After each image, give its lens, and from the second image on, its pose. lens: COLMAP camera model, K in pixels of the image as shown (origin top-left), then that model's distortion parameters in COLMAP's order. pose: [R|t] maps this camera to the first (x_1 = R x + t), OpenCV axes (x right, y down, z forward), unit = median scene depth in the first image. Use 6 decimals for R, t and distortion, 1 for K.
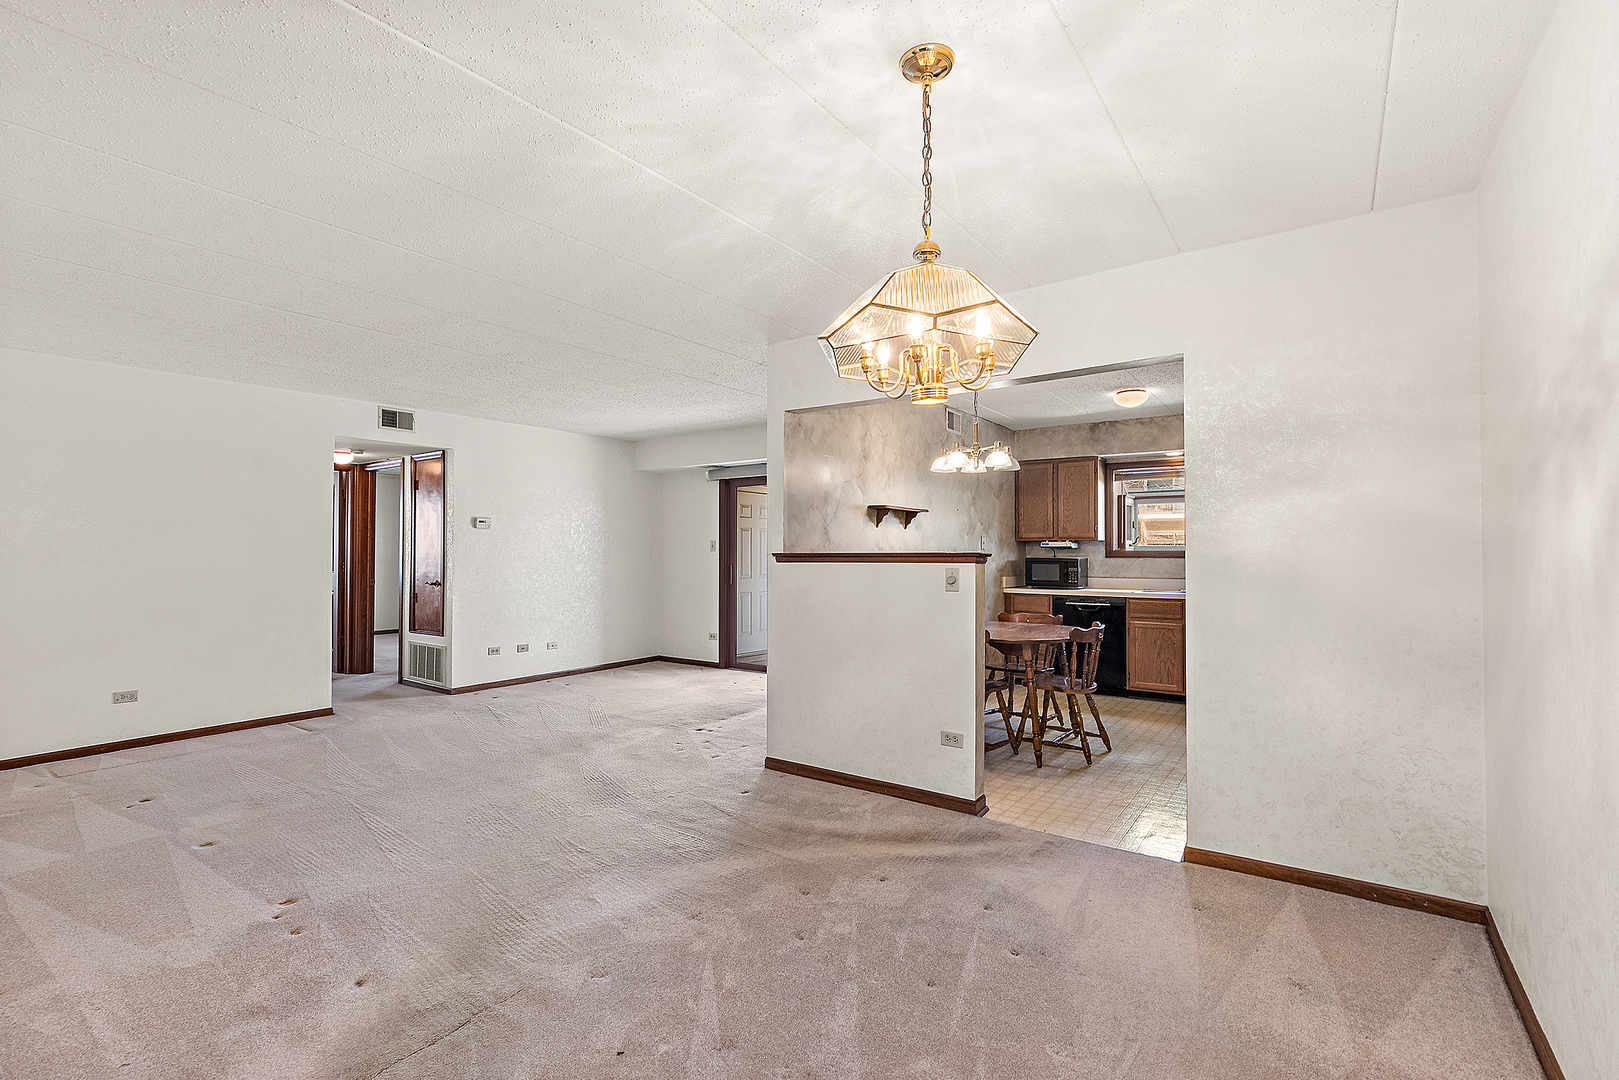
lens RADIAL K [[730.4, 0, 803.2], [0, 730.4, 545.7], [0, 0, 1]] dist [-0.001701, -0.000779]
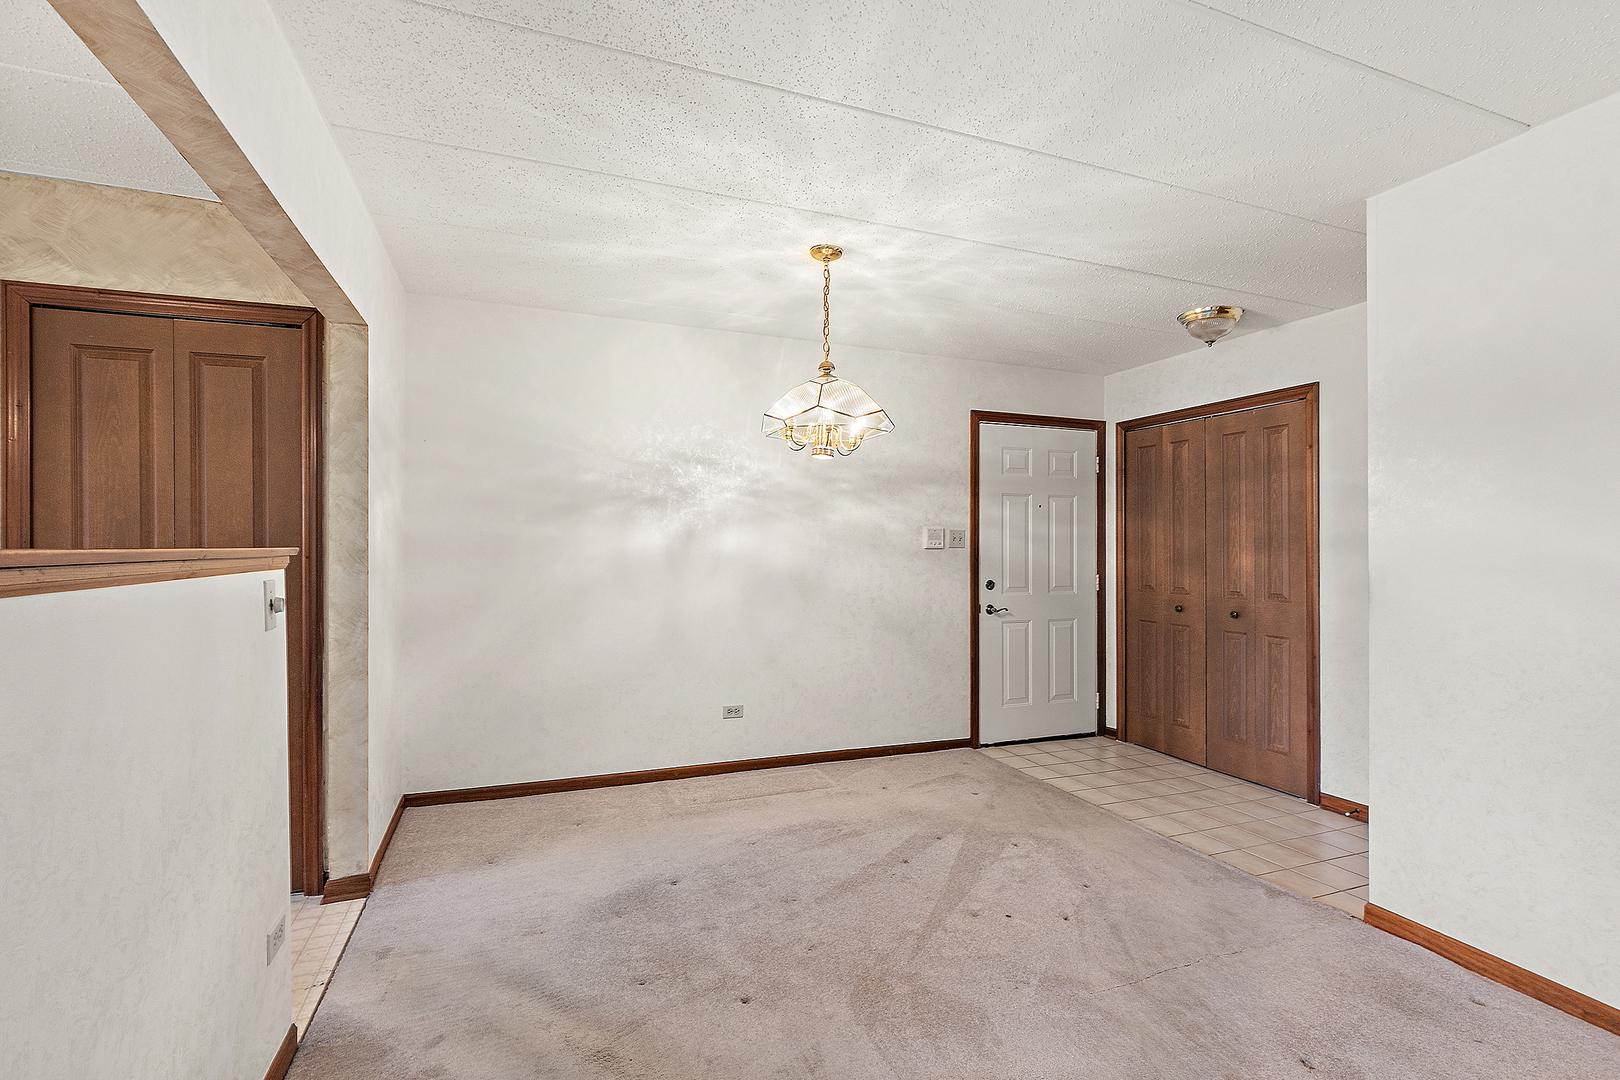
lens RADIAL K [[730.8, 0, 803.7], [0, 730.8, 545.7], [0, 0, 1]] dist [-0.001701, -0.000779]
pose [[-0.839007, 0.001714, 0.544118, -0.187547], [-0.005910, 0.999907, -0.012263, 0.005902], [-0.544089, -0.013504, -0.838919, 0.659621]]
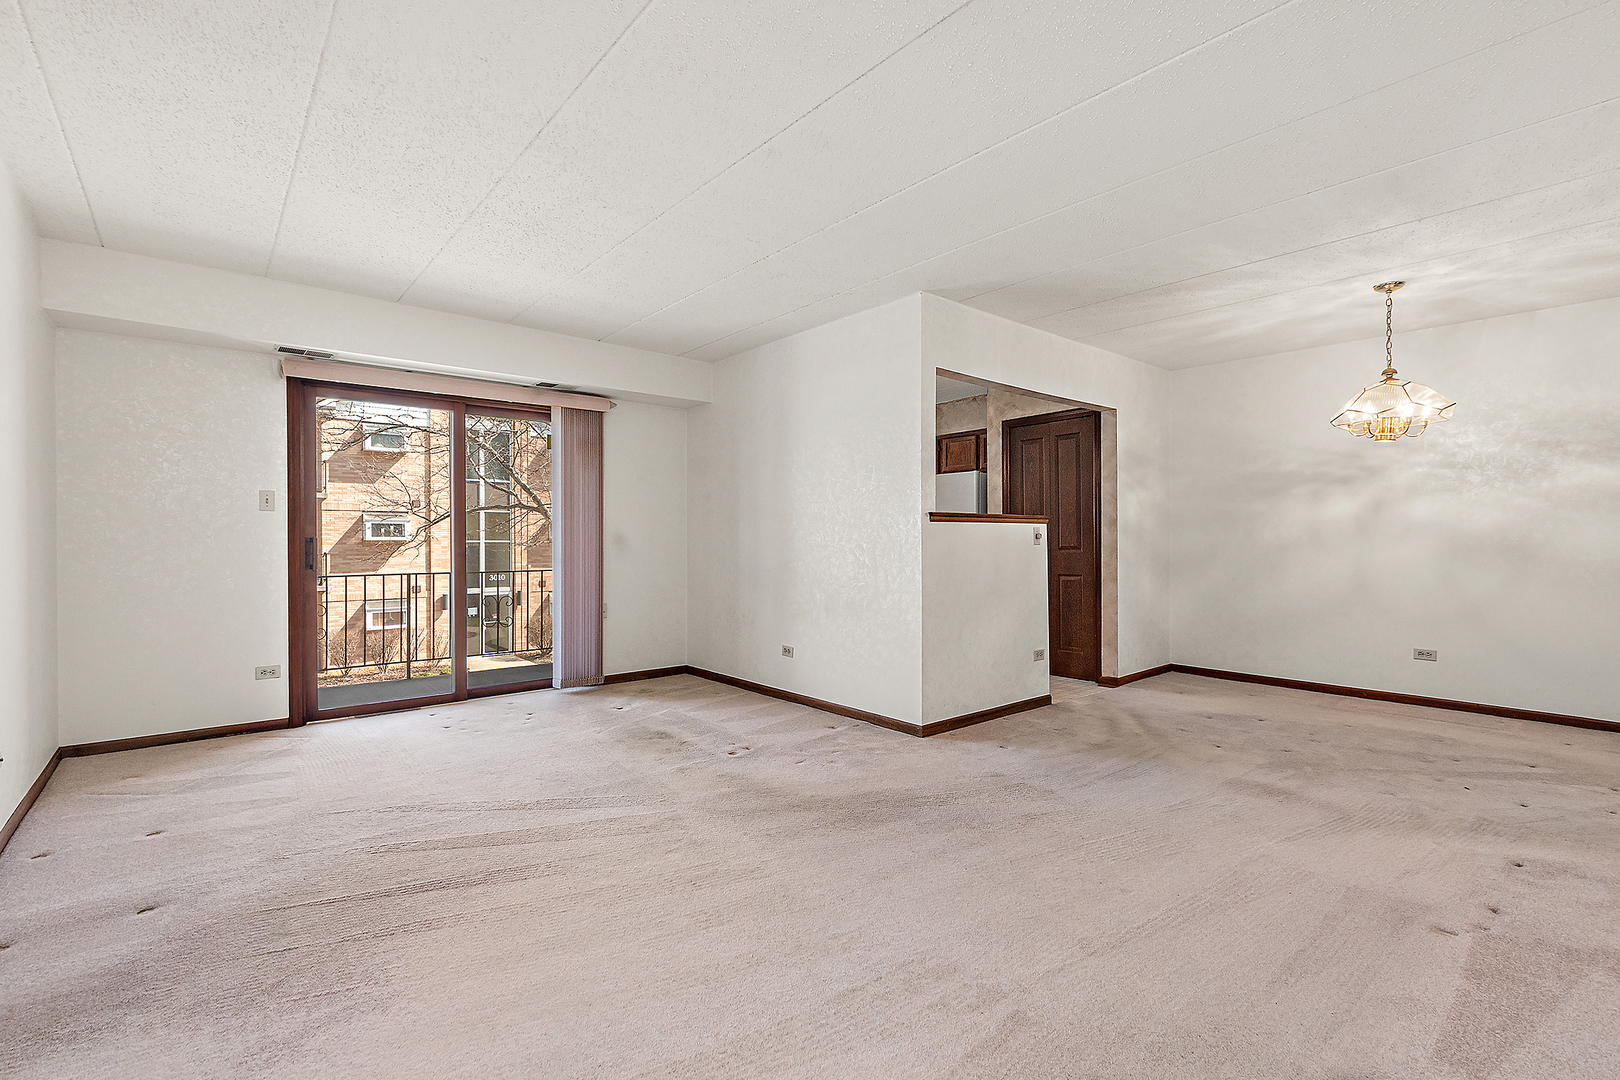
lens RADIAL K [[730.8, 0, 803.7], [0, 730.8, 545.7], [0, 0, 1]] dist [-0.001701, -0.000779]
pose [[0.241279, -0.006057, 0.970437, -0.651676], [-0.007776, 0.999936, 0.008175, 0.030450], [-0.970425, -0.009519, 0.241217, 0.594464]]
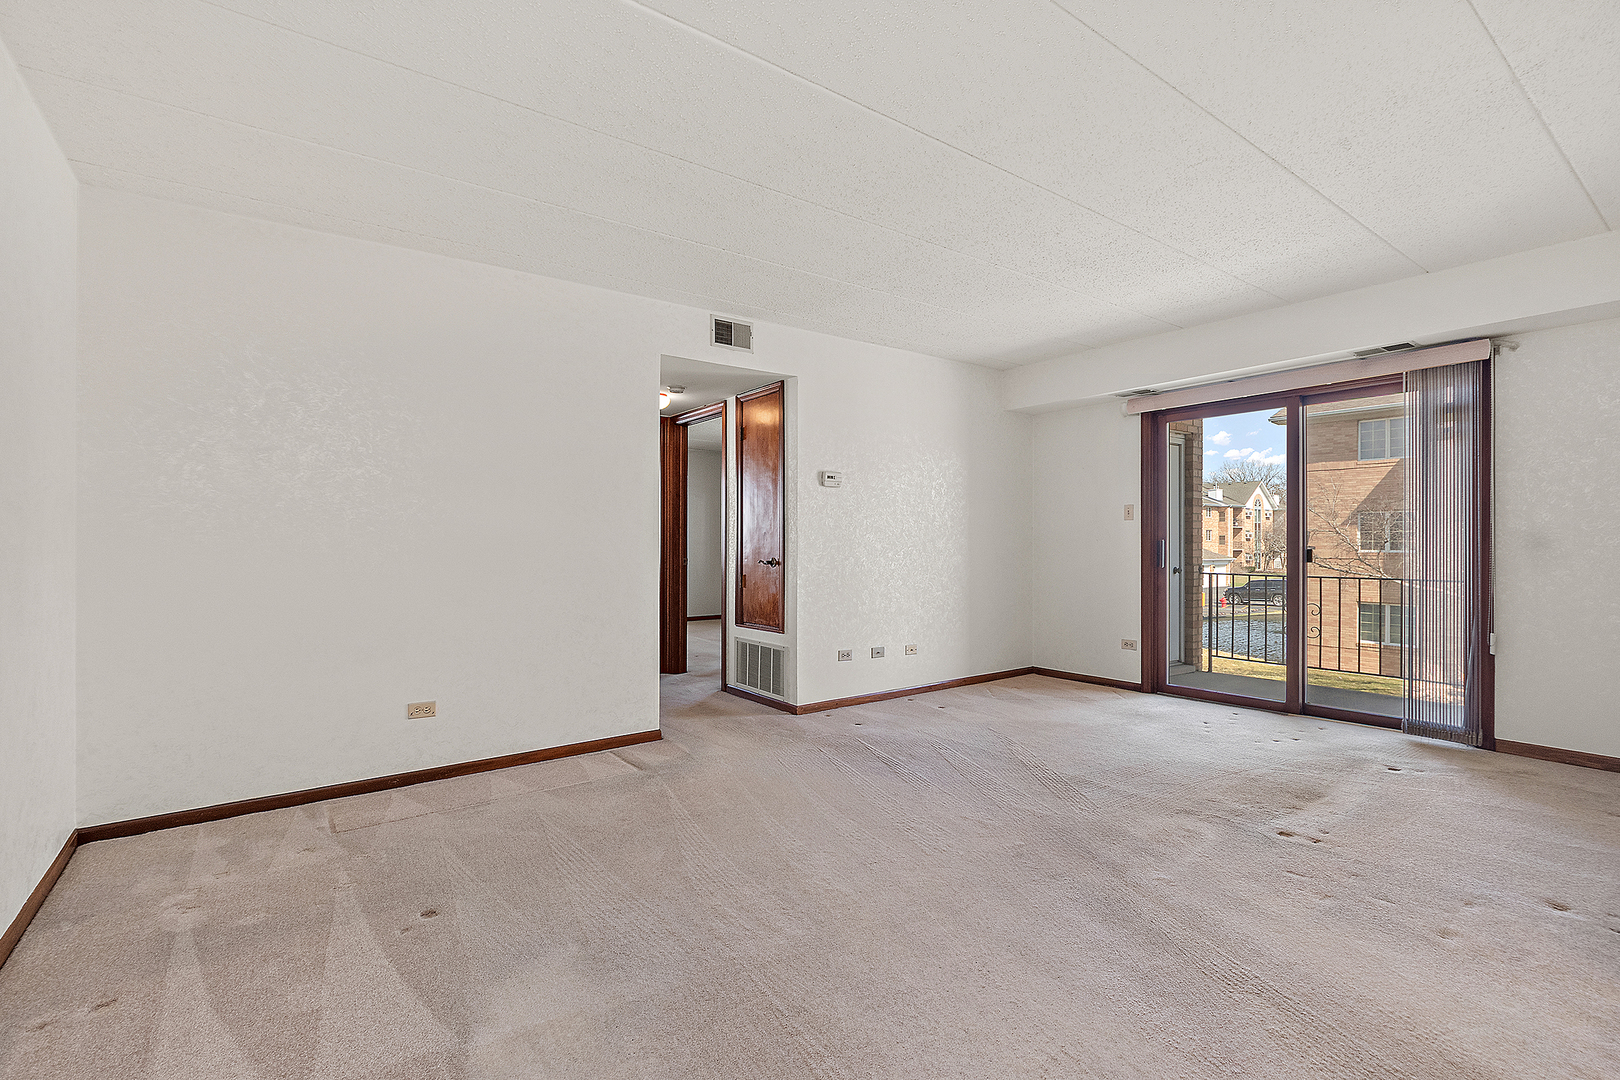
lens RADIAL K [[730.8, 0, 803.7], [0, 730.8, 545.7], [0, 0, 1]] dist [-0.001701, -0.000779]
pose [[0.952350, 0.000762, -0.305006, -0.246711], [0.003243, 0.999915, 0.012623, 0.026098], [0.304990, -0.013011, 0.952267, 0.302992]]
